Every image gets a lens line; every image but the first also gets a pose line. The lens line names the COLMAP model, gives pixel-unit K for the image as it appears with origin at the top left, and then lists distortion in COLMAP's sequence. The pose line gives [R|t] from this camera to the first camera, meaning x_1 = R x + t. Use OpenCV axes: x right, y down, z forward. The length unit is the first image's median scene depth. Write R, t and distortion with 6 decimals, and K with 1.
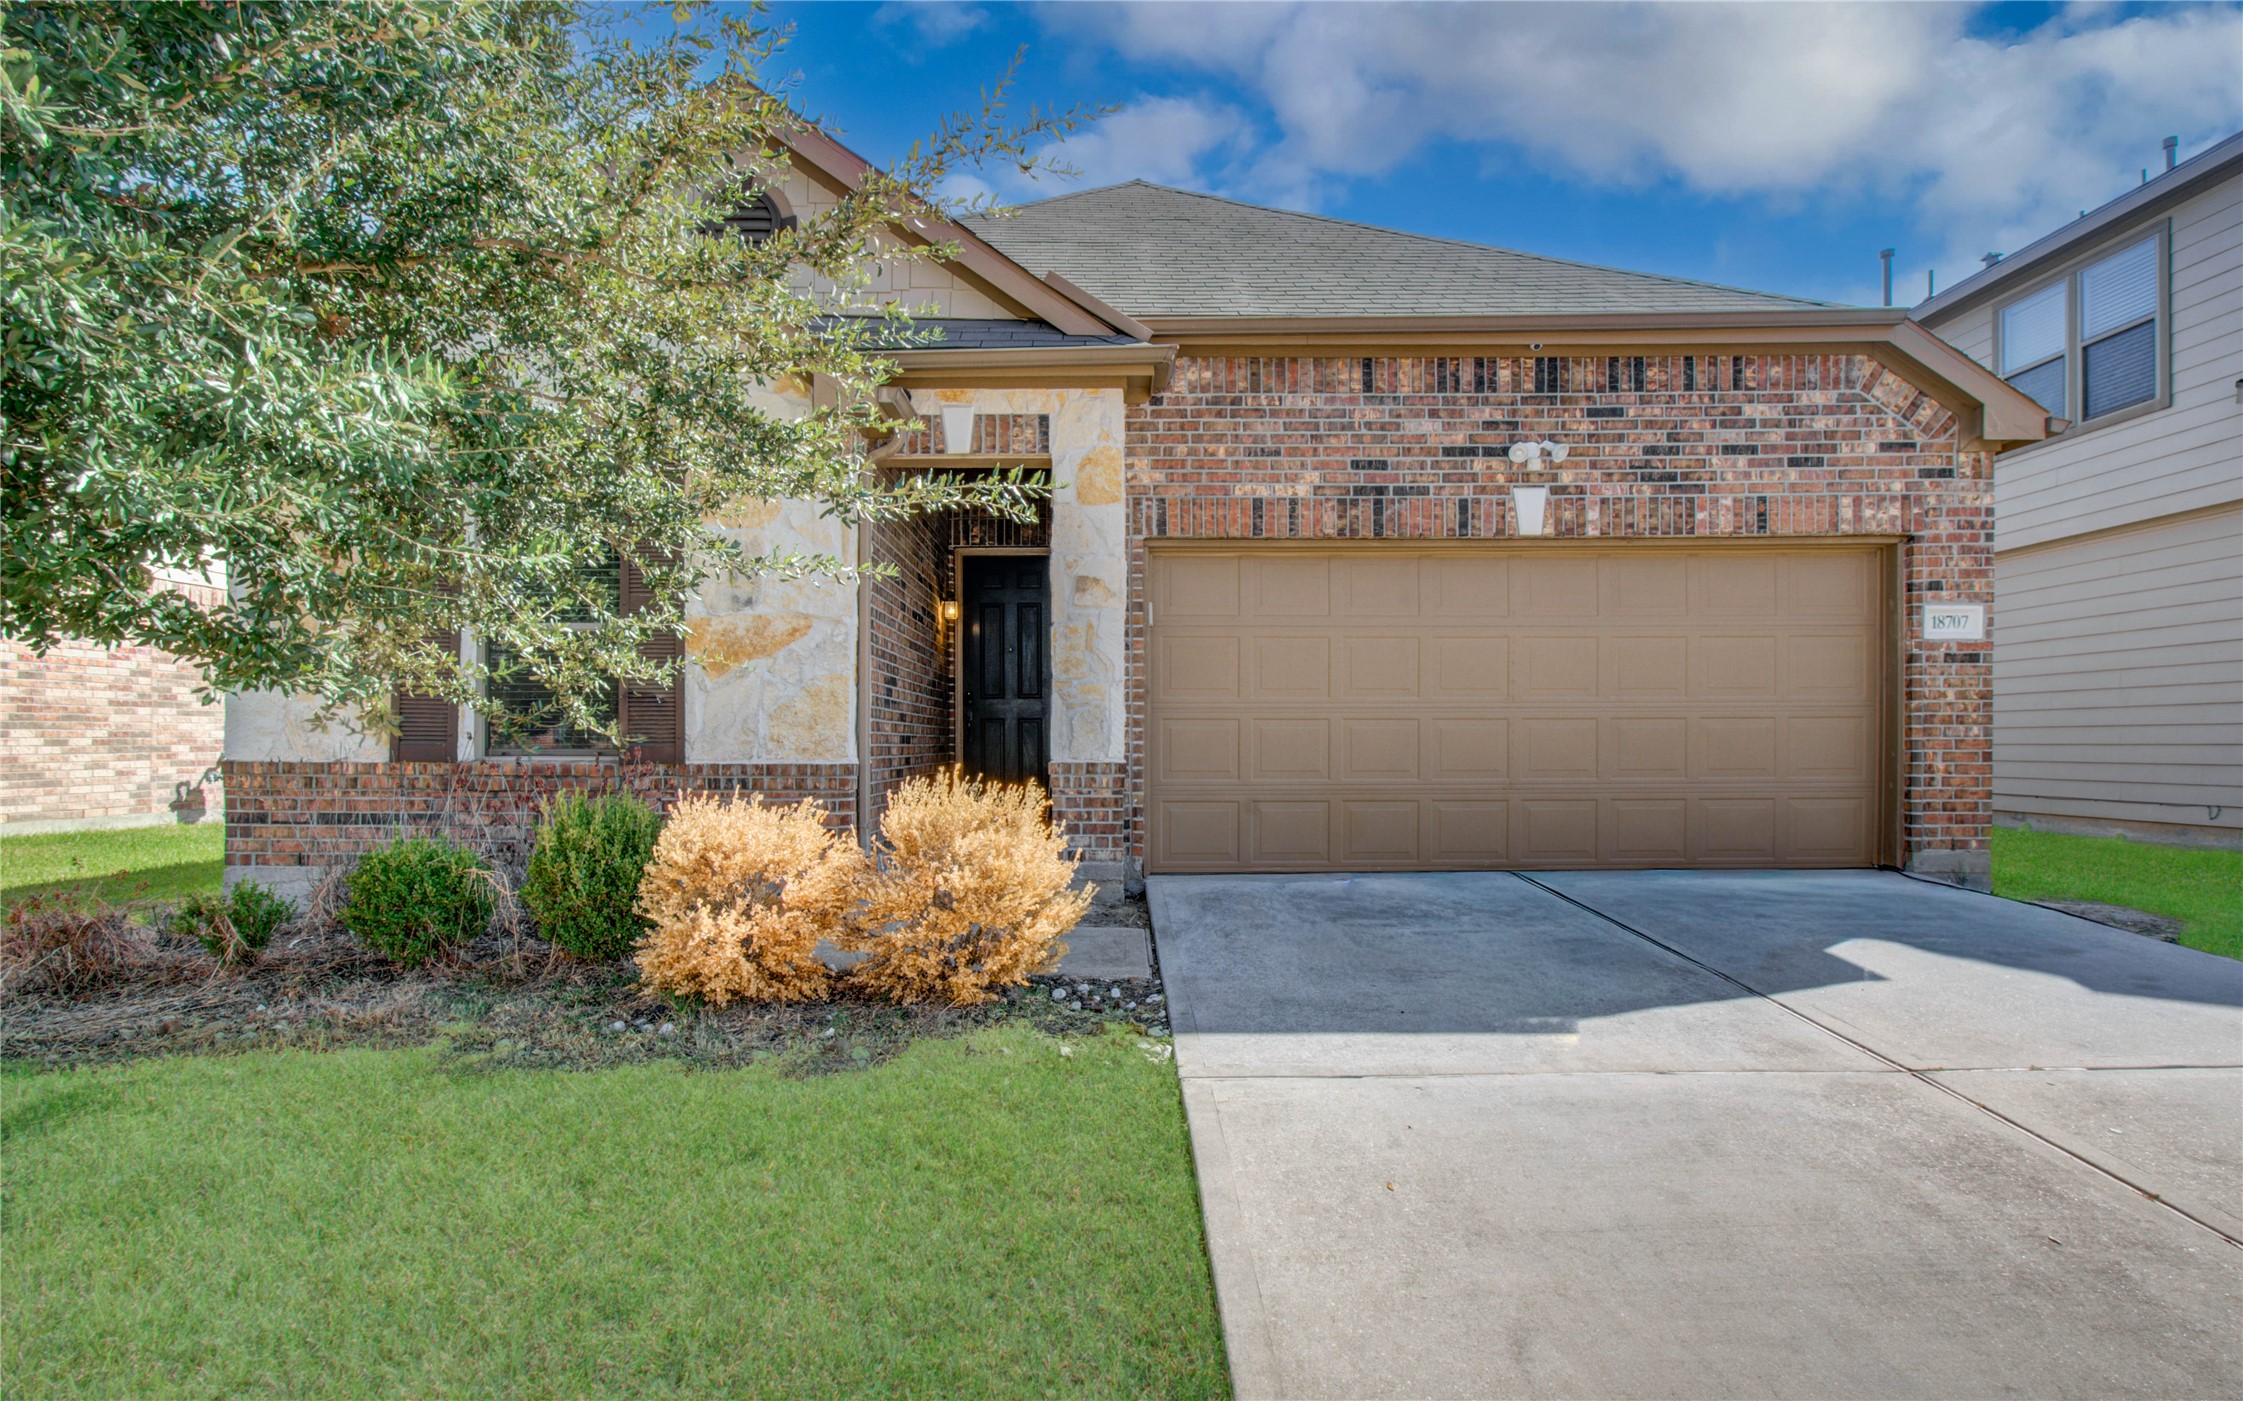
lens RADIAL K [[1166.0, 0, 1121.4], [0, 1166.0, 732.8], [0, 0, 1]] dist [0.001450, -0.000983]
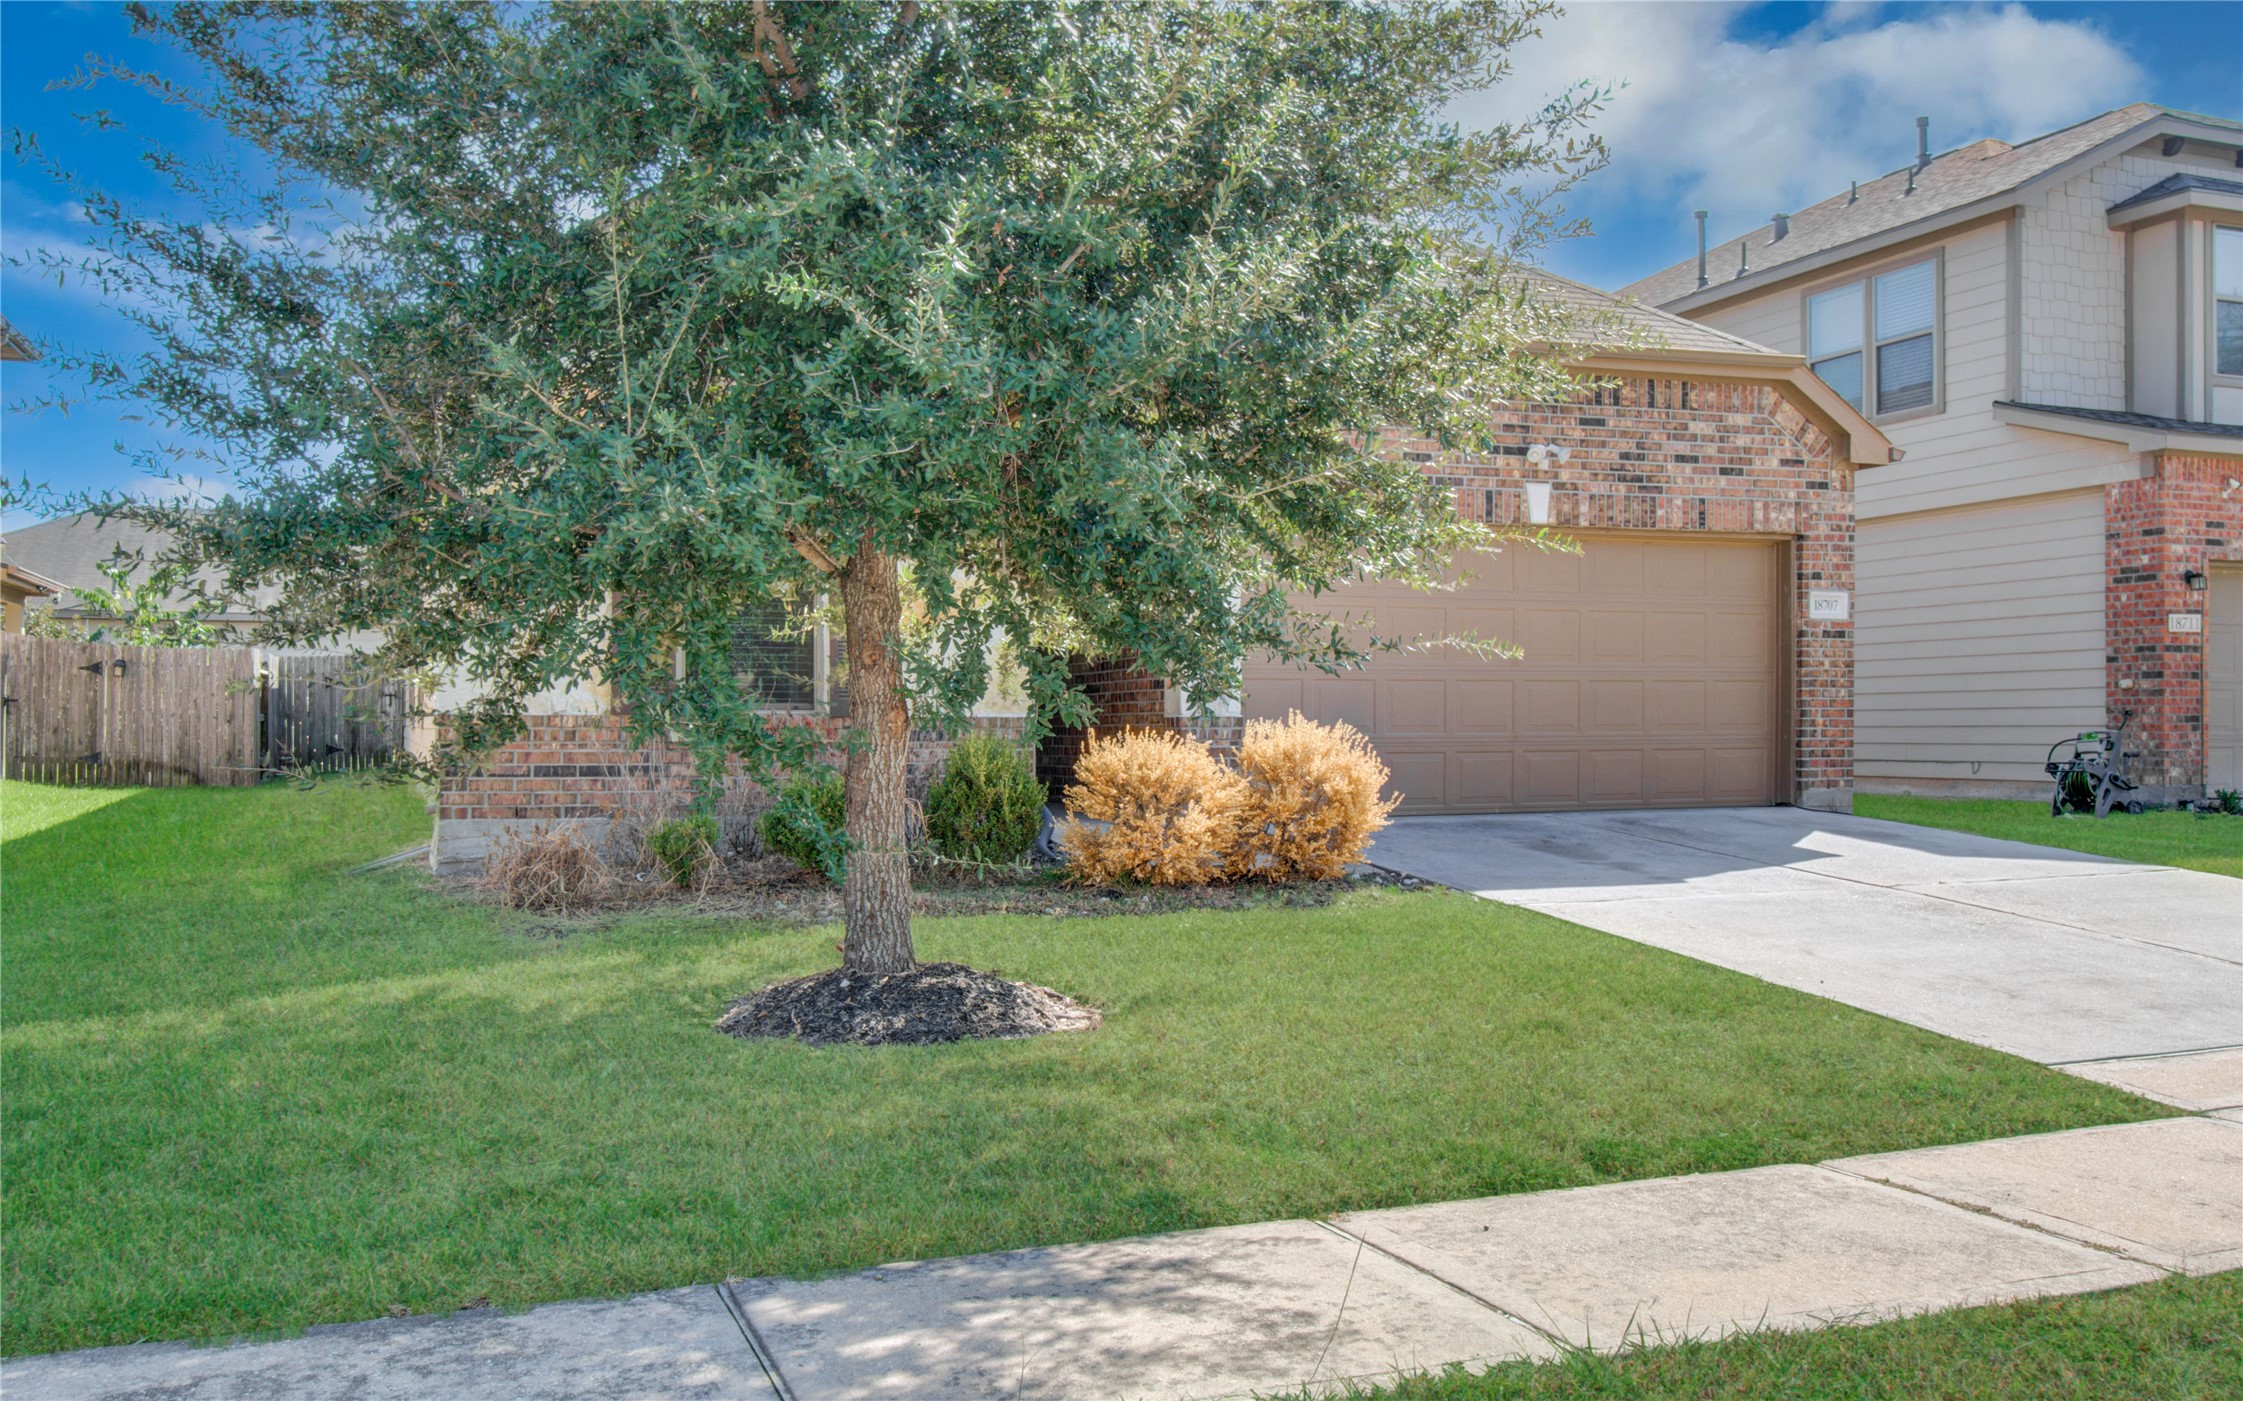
lens RADIAL K [[1937.6, 0, 1122.1], [0, 1937.6, 703.2], [0, 0, 1]] dist [-0.003968, 0.001892]
pose [[0.933387, 0.002514, 0.358864, -0.734441], [-0.000406, 0.999982, -0.005950, 0.022236], [-0.358872, 0.005408, 0.933371, -0.660696]]
